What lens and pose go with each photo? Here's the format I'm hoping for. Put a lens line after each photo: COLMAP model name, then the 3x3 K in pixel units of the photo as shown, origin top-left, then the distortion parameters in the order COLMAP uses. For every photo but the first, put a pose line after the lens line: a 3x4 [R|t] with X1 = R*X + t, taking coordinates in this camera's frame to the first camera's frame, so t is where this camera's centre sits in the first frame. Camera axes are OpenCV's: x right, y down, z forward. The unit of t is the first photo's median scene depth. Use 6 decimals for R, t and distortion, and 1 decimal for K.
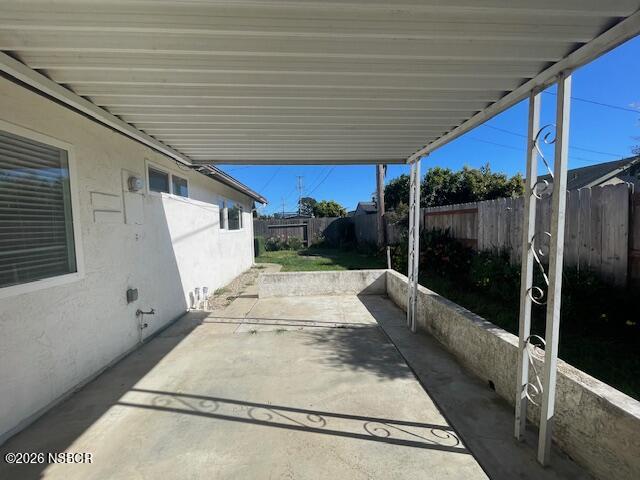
lens RADIAL K [[259.8, 0, 318.6], [0, 259.8, 237.9], [0, 0, 1]] dist [-0.000009, -0.000023]
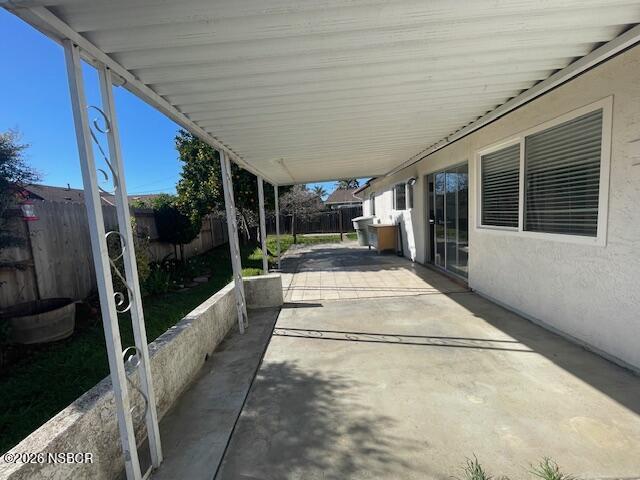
lens RADIAL K [[258.2, 0, 320.0], [0, 258.2, 240.0], [0, 0, 1]] dist [-0.000655, -0.000008]
pose [[-0.996007, 0.080720, 0.038129, 0.061525], [0.085396, 0.985980, 0.143359, -0.083036], [-0.026022, 0.146042, -0.988936, 1.992140]]
